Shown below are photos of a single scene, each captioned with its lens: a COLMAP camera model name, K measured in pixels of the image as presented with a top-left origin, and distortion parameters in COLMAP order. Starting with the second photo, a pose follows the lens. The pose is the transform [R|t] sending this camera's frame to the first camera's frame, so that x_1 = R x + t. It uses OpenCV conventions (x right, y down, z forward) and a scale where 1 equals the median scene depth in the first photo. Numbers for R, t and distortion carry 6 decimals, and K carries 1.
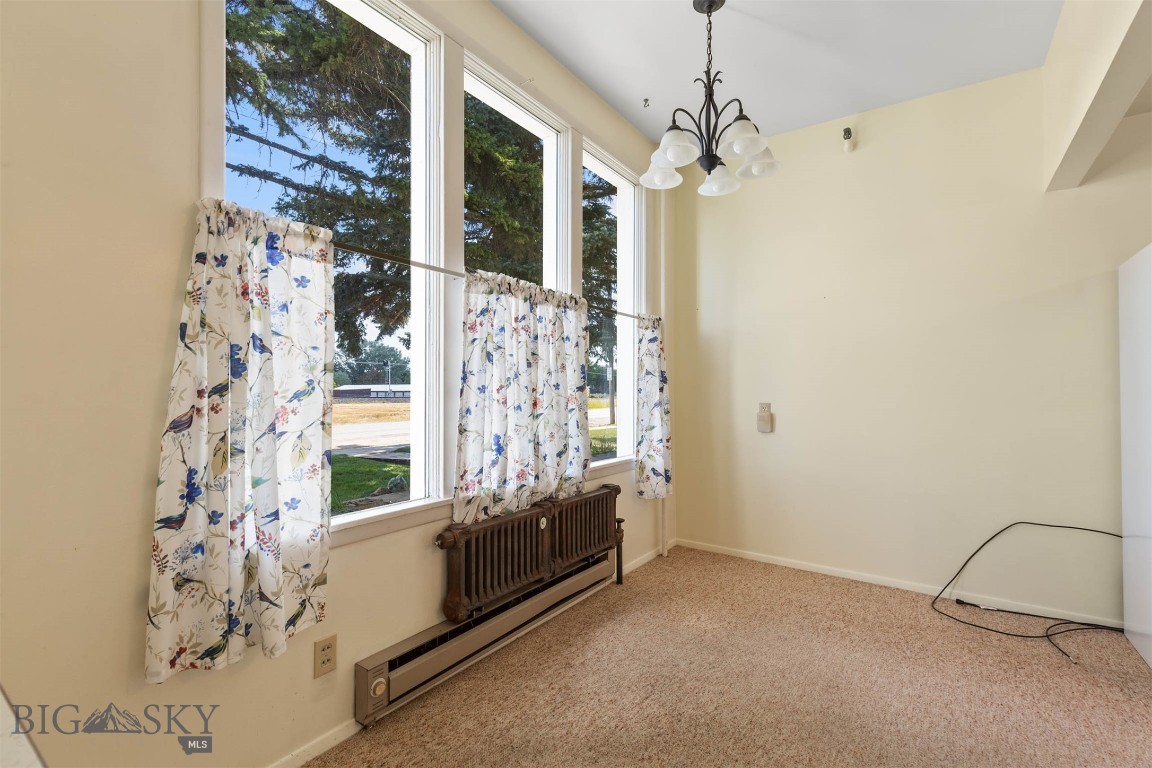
lens RADIAL K [[522.8, 0, 579.6], [0, 522.8, 385.0], [0, 0, 1]] dist [0.010696, -0.002656]
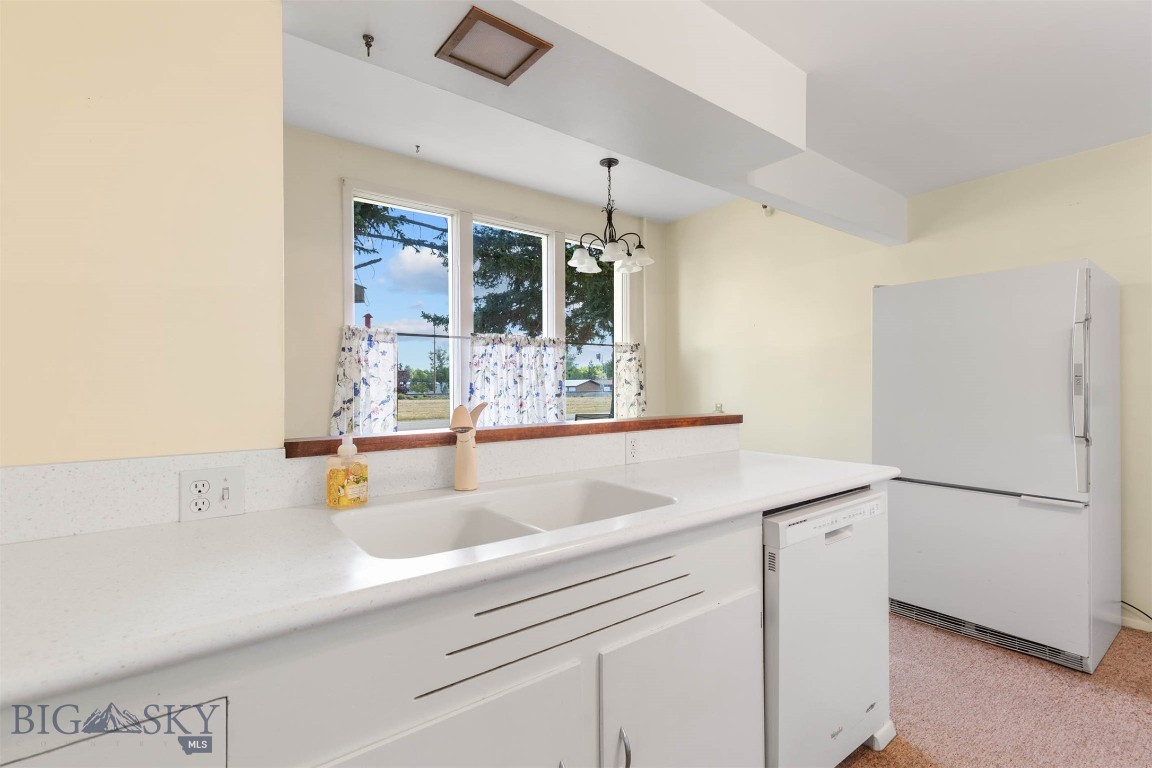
lens RADIAL K [[522.8, 0, 572.8], [0, 522.8, 386.2], [0, 0, 1]] dist [0.010696, -0.002656]
pose [[0.949176, -0.005512, -0.314697, 0.681883], [0.009550, 0.999891, 0.011289, -0.048186], [0.314601, -0.013721, 0.949125, -0.639739]]
